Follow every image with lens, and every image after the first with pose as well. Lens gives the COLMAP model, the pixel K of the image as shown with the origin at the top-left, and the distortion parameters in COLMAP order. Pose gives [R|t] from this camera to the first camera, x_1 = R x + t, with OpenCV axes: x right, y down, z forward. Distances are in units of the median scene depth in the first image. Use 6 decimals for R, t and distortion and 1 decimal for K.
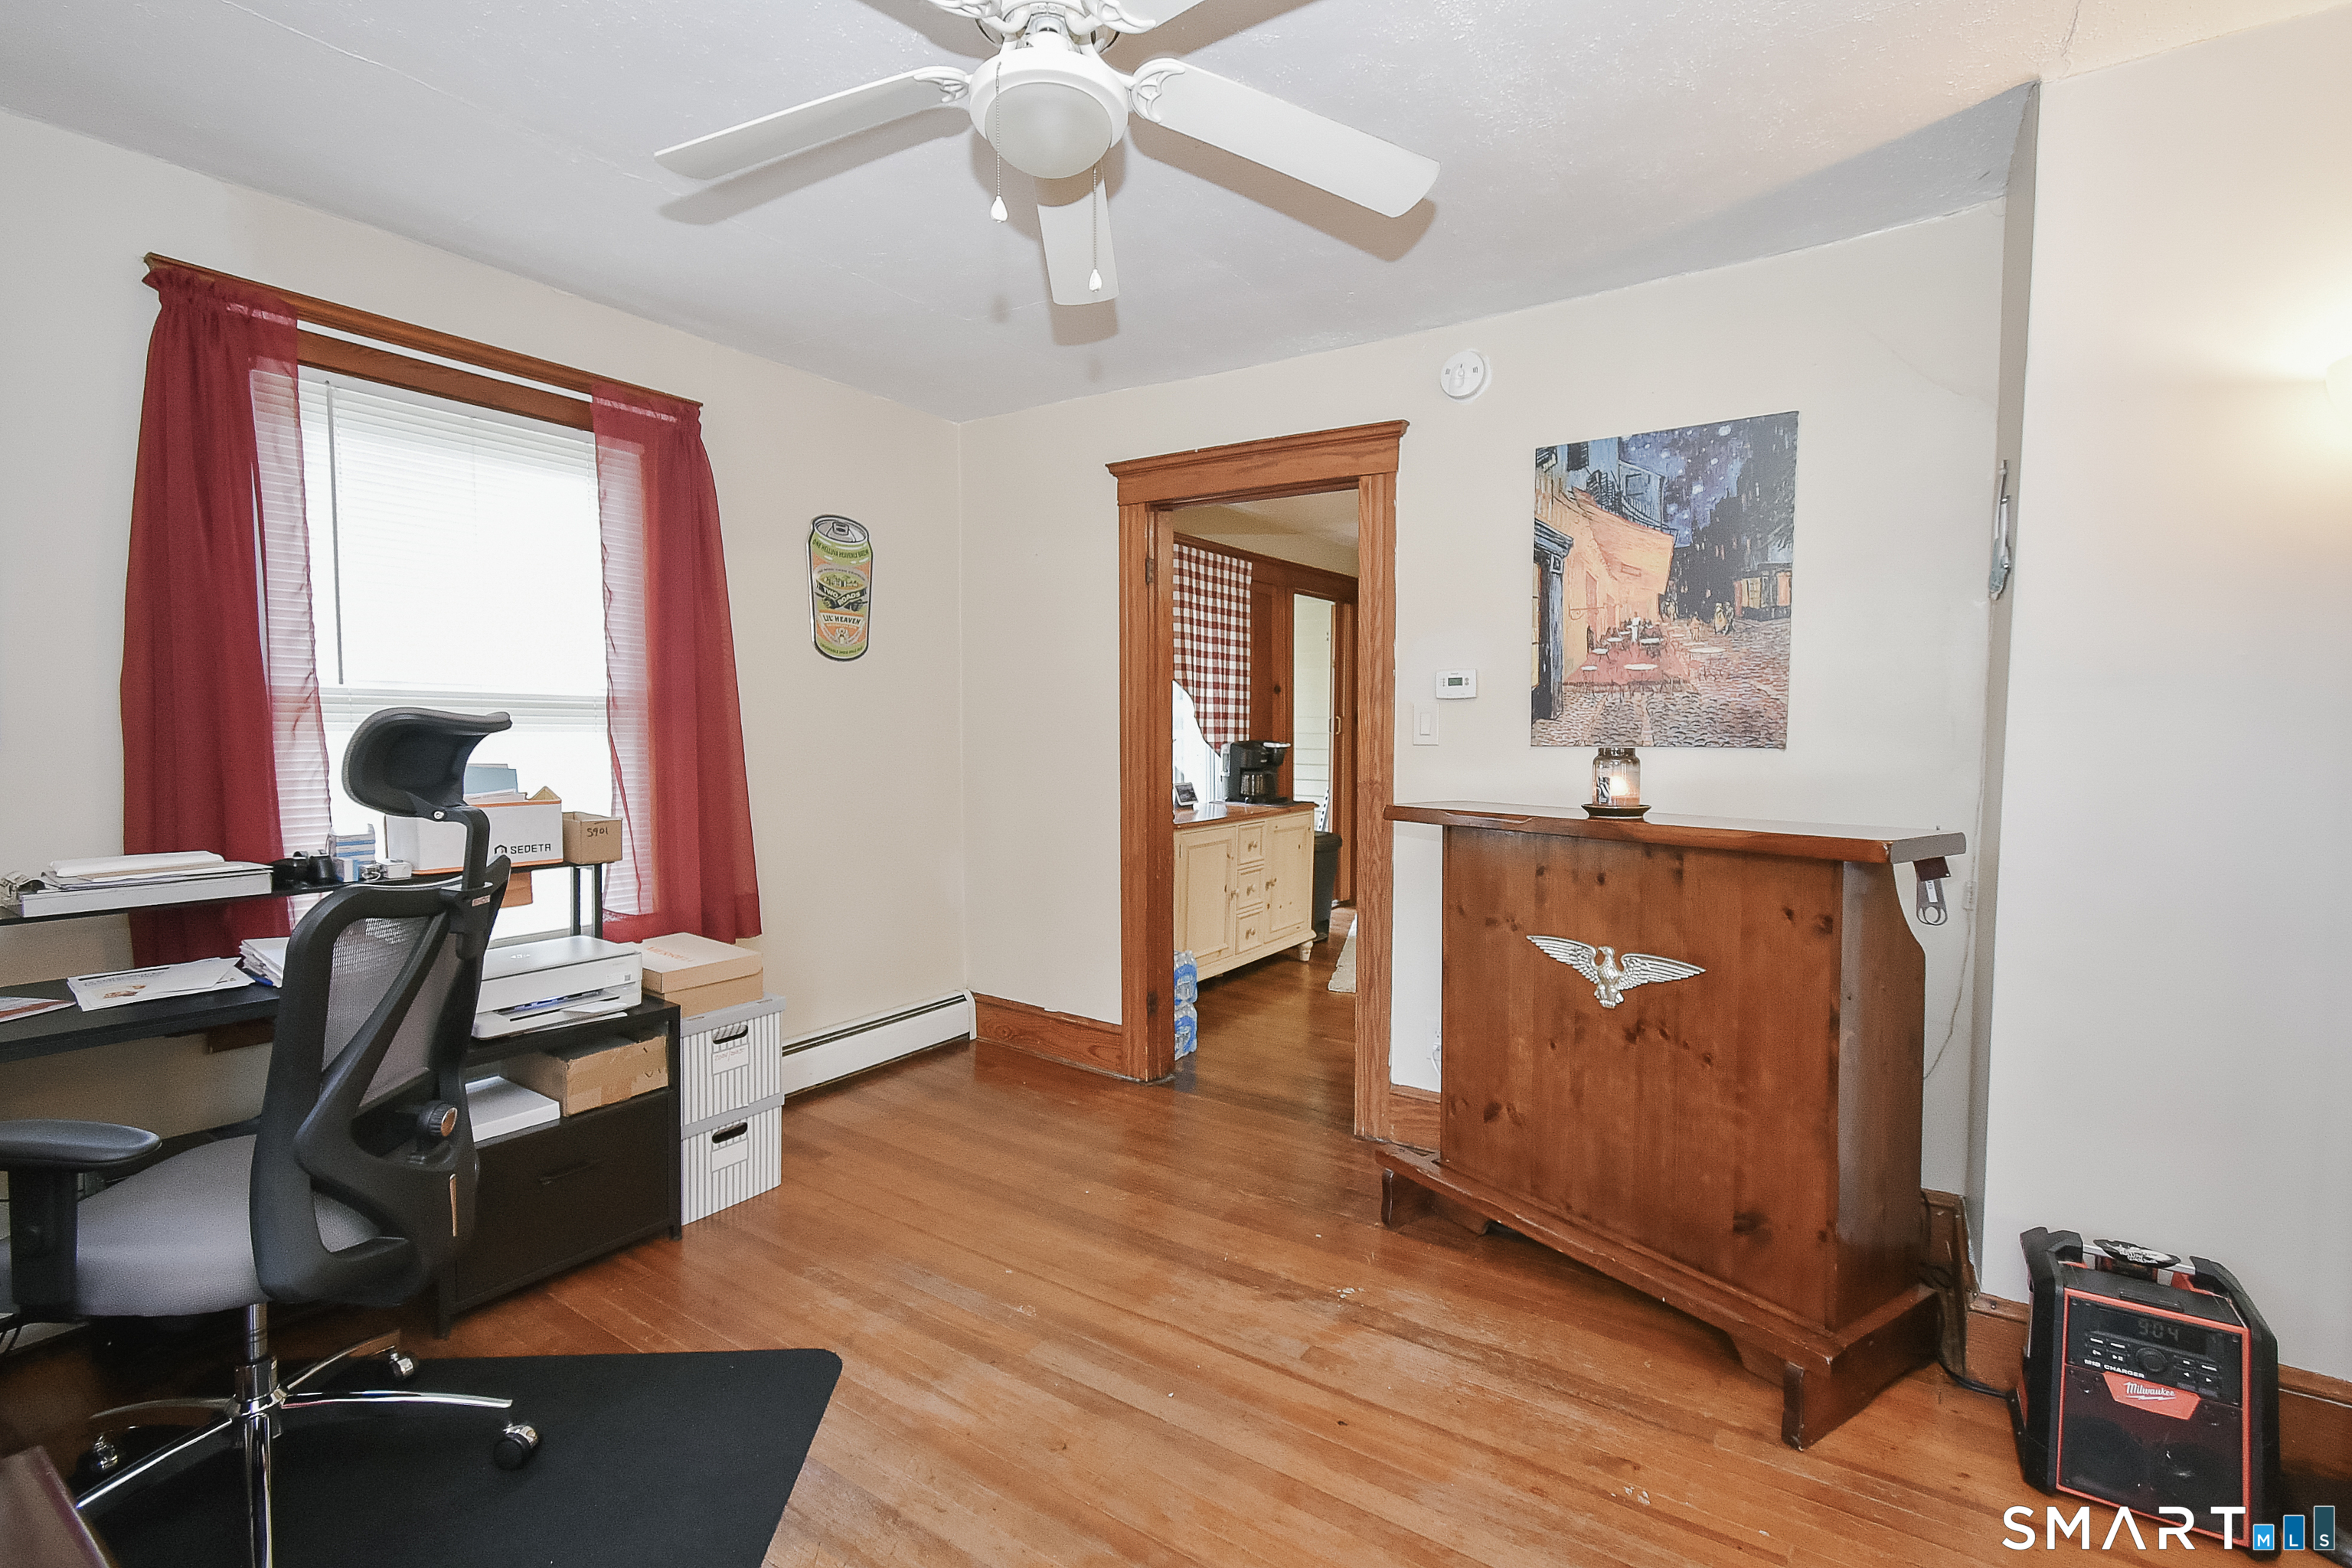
lens RADIAL K [[1057.9, 0, 1181.0], [0, 1057.9, 773.2], [0, 0, 1]] dist [0.003690, -0.001295]
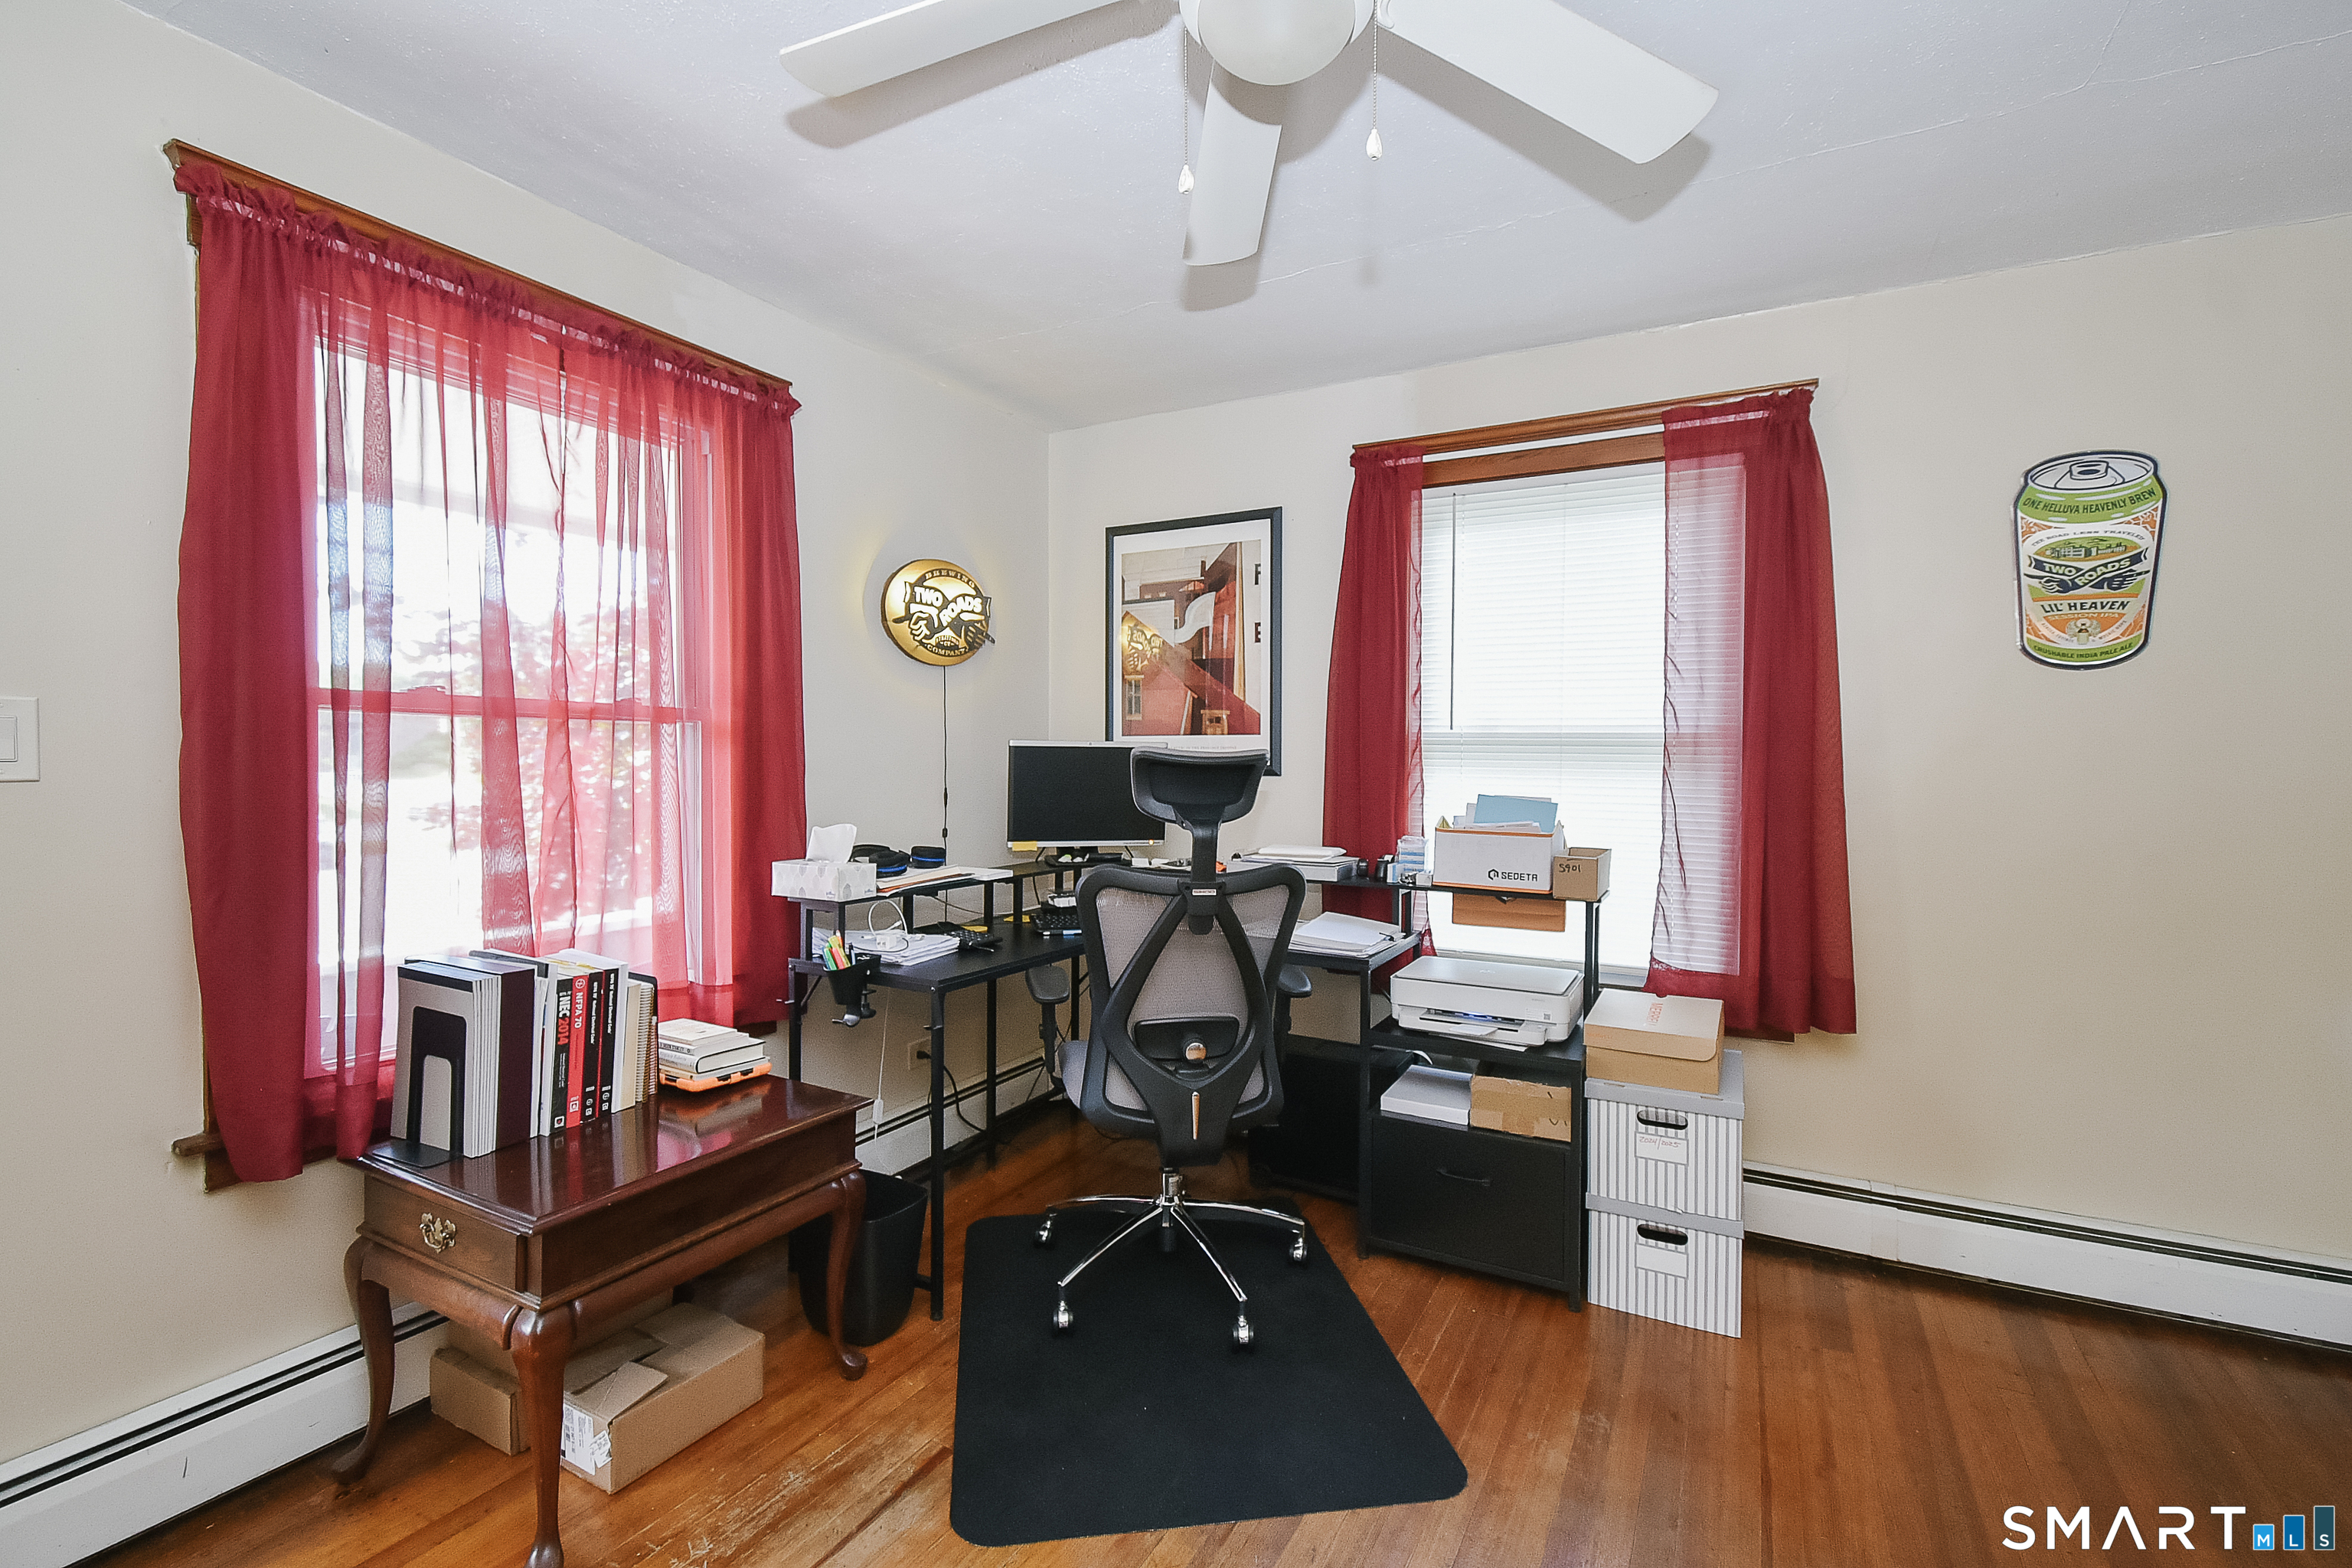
lens RADIAL K [[1057.9, 0, 1177.2], [0, 1057.9, 779.8], [0, 0, 1]] dist [0.003690, -0.001295]
pose [[0.089202, 0.010935, -0.995954, 0.395882], [-0.054445, 0.998498, 0.006086, -0.013312], [0.994524, 0.053682, 0.089663, 0.516661]]
